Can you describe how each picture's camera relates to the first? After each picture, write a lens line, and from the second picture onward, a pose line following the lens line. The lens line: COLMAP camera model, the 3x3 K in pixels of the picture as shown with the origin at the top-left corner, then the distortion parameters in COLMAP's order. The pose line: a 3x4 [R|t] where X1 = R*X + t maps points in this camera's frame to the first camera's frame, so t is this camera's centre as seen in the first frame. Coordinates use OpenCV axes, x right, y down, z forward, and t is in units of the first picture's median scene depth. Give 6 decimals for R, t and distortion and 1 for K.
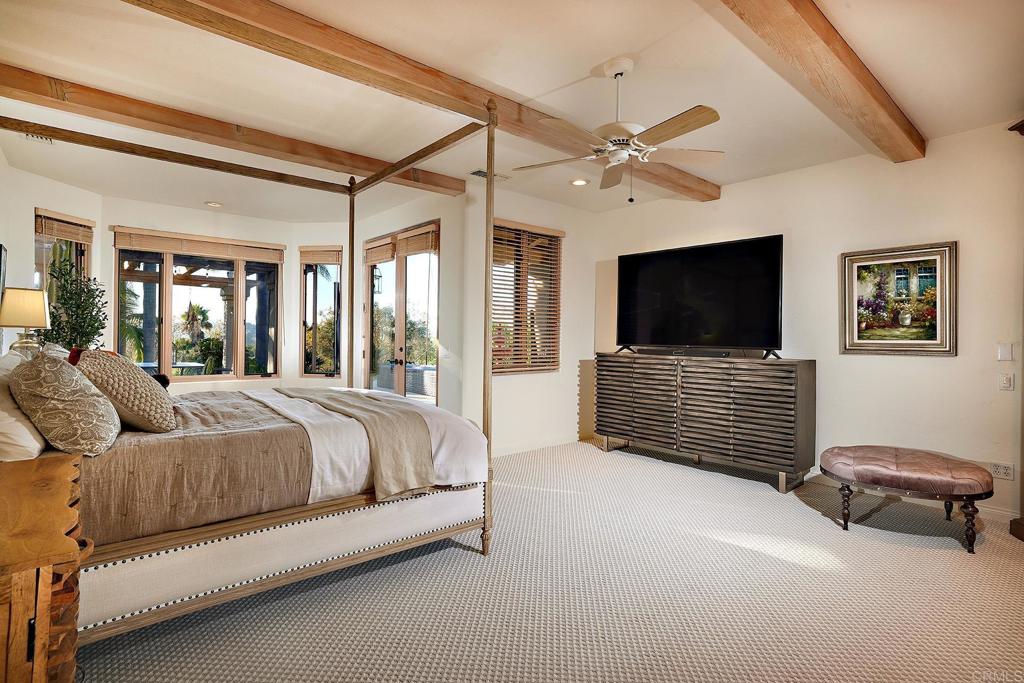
lens RADIAL K [[518.9, 0, 509.5], [0, 518.9, 340.7], [0, 0, 1]] dist [0.003677, 0.001258]
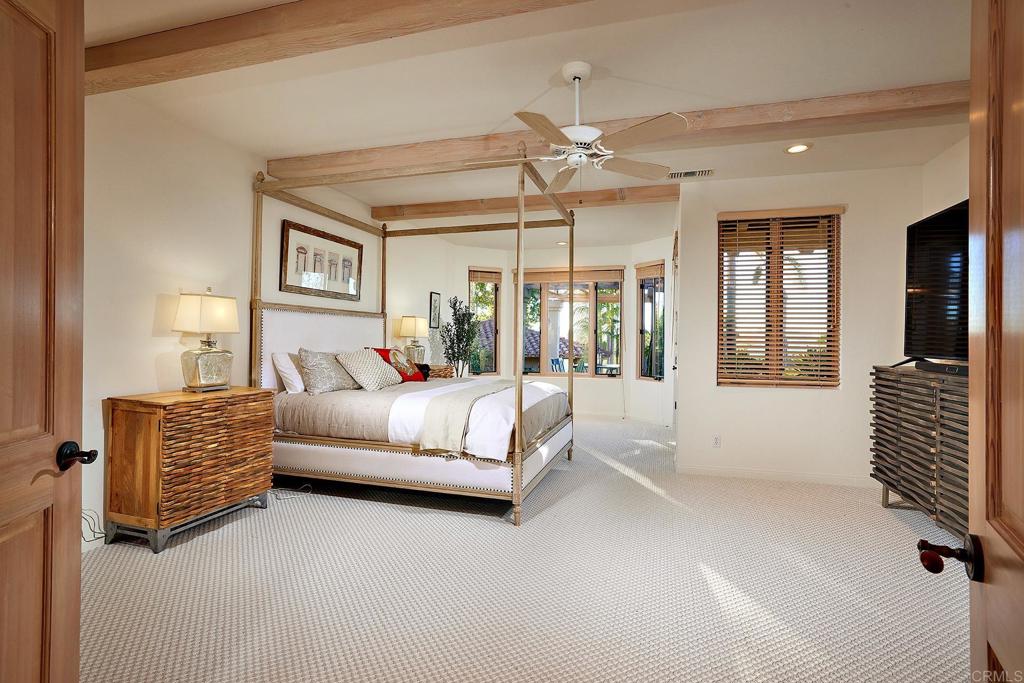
lens RADIAL K [[518.9, 0, 509.9], [0, 518.9, 337.2], [0, 0, 1]] dist [0.003677, 0.001258]
pose [[0.532769, -0.006813, -0.846233, 0.520621], [-0.011936, 0.999808, -0.015565, 0.000735], [0.846177, 0.018394, 0.532585, 0.188835]]
